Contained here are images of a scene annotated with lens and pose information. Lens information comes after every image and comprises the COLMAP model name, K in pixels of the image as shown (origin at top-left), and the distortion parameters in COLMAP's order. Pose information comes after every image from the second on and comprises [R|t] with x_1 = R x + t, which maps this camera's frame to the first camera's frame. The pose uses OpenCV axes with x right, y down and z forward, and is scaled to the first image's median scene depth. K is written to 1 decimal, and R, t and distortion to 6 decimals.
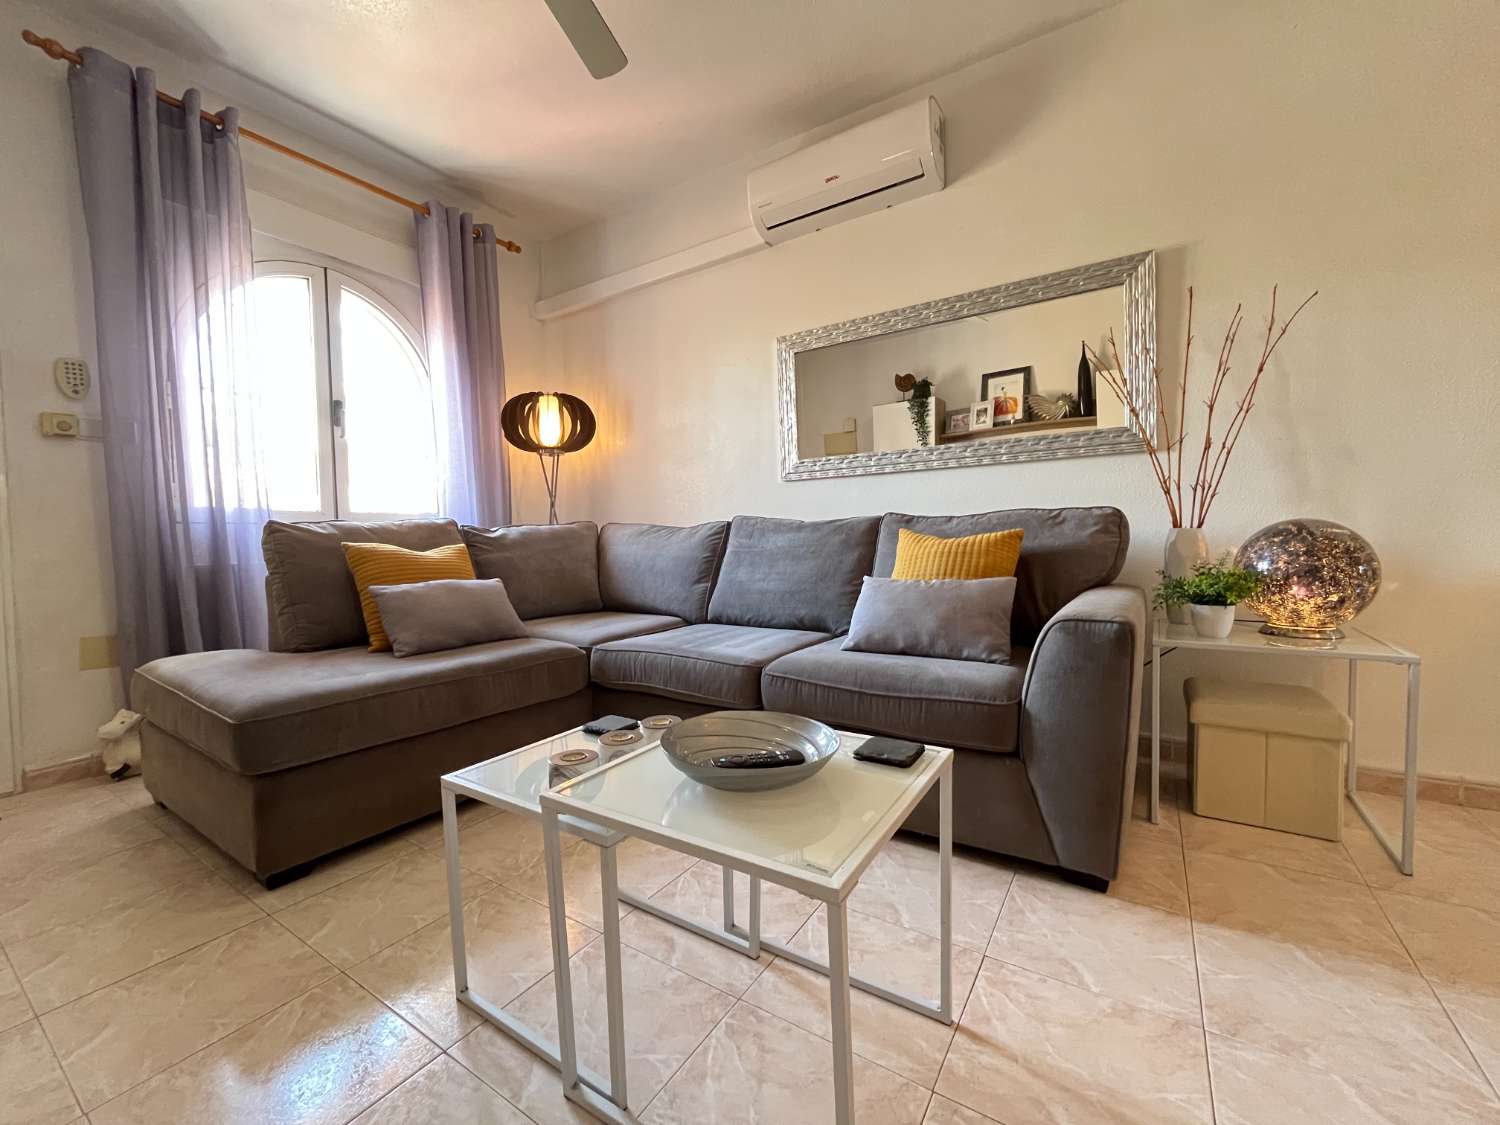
lens RADIAL K [[607.7, 0, 743.0], [0, 607.7, 561.2], [0, 0, 1]] dist [-0.001674, -0.000202]
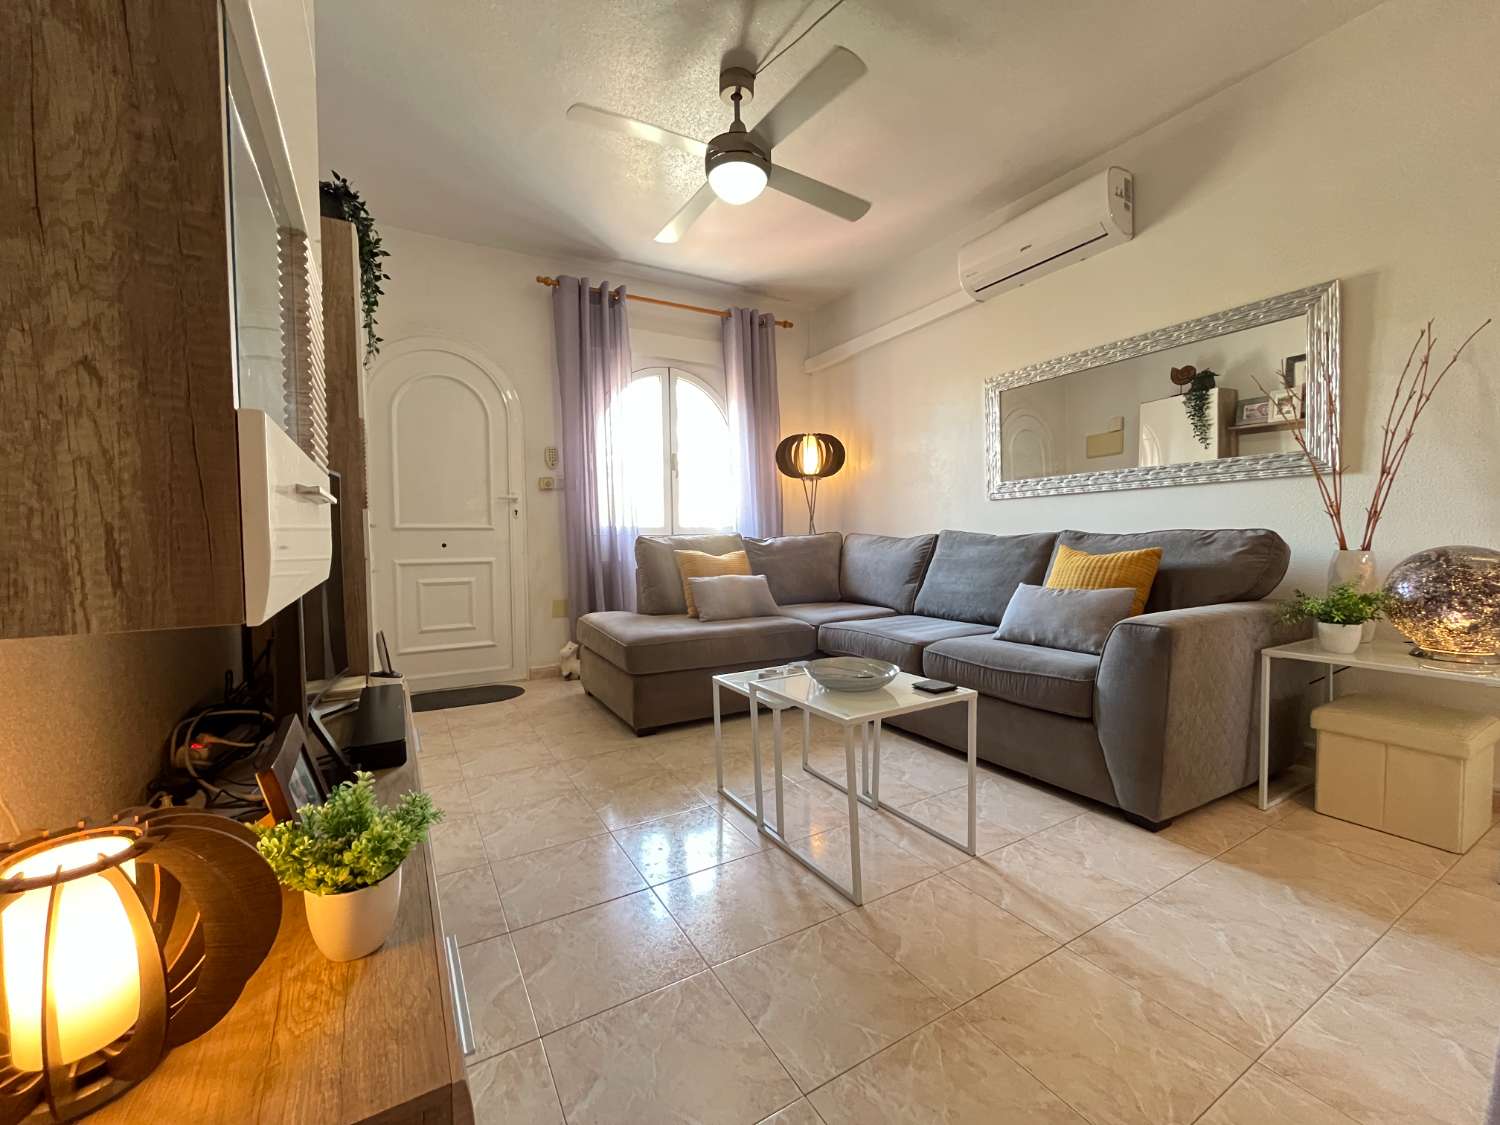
lens RADIAL K [[607.7, 0, 743.0], [0, 607.7, 561.2], [0, 0, 1]] dist [-0.001674, -0.000202]
pose [[0.888829, 0.023200, -0.457651, 0.225372], [-0.018746, 0.999722, 0.014272, -0.024911], [0.457855, -0.004106, 0.889017, -0.330277]]
